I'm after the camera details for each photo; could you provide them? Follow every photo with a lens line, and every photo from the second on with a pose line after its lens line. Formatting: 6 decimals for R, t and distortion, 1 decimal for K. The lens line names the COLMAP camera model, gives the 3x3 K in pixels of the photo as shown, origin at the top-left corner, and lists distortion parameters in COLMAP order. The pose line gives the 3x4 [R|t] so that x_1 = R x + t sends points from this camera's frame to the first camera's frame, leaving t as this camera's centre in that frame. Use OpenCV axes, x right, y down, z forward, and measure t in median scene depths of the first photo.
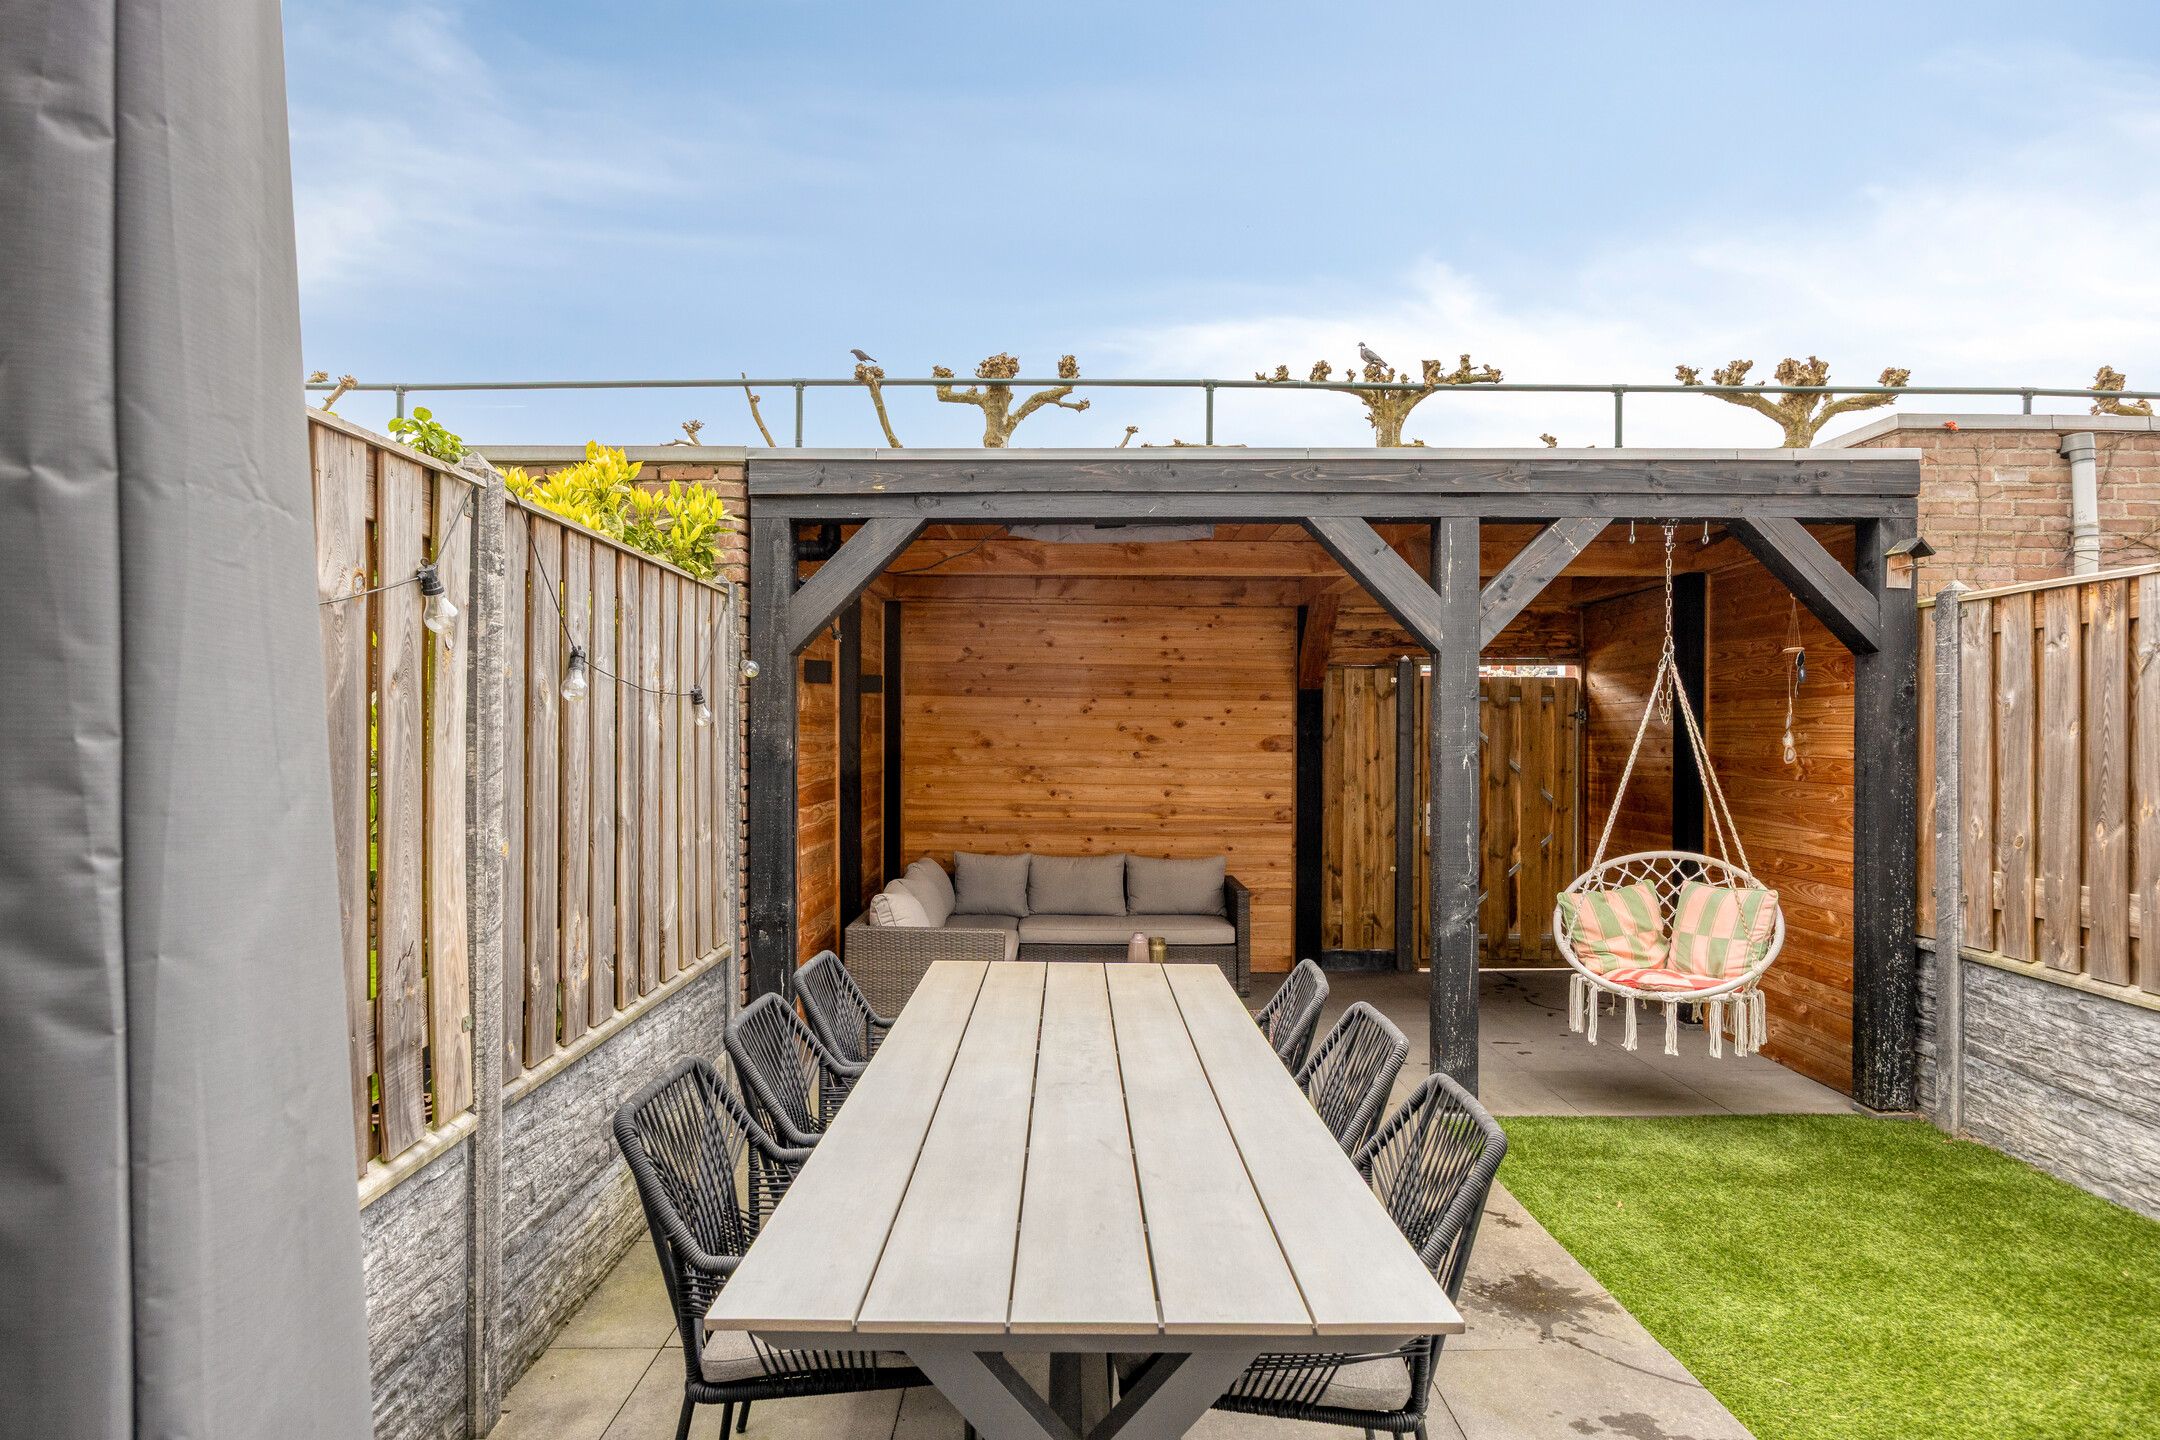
lens RADIAL K [[1192.6, 0, 1066.8], [0, 1192.6, 720.2], [0, 0, 1]] dist [0.000372, -0.000684]
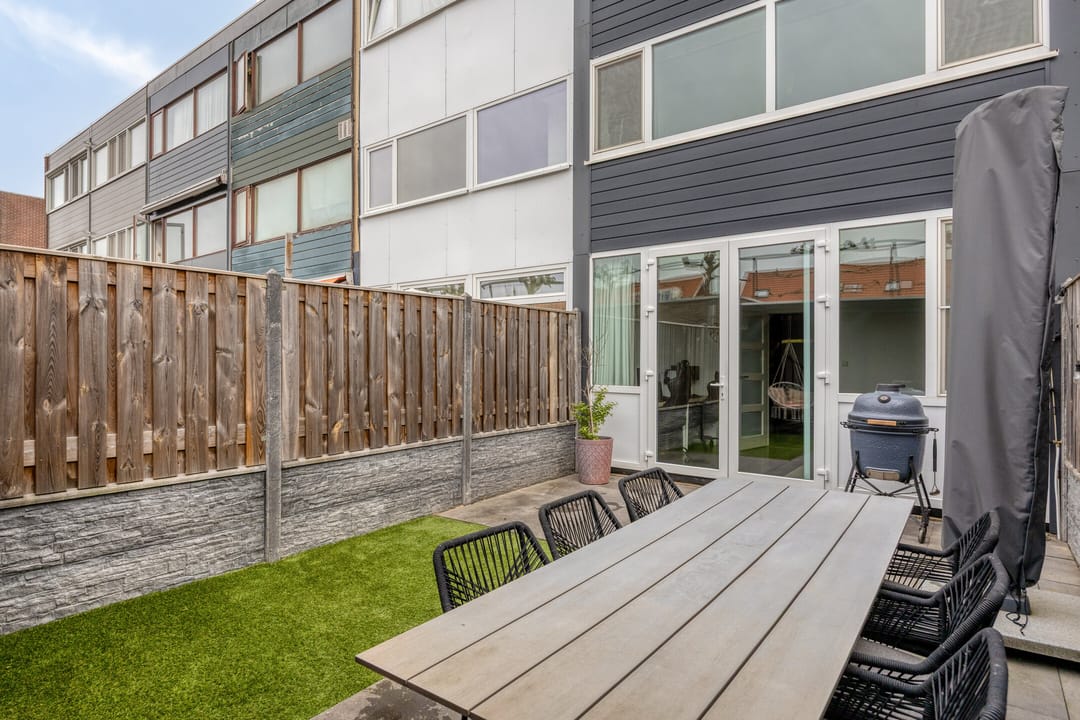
lens RADIAL K [[596.3, 0, 533.4], [0, 596.3, 360.1], [0, 0, 1]] dist [0.000372, -0.000684]
pose [[-0.798111, -0.003077, 0.602503, -0.185351], [-0.005333, 0.999984, -0.001957, 0.030265], [-0.602487, -0.004775, -0.798115, 1.297608]]
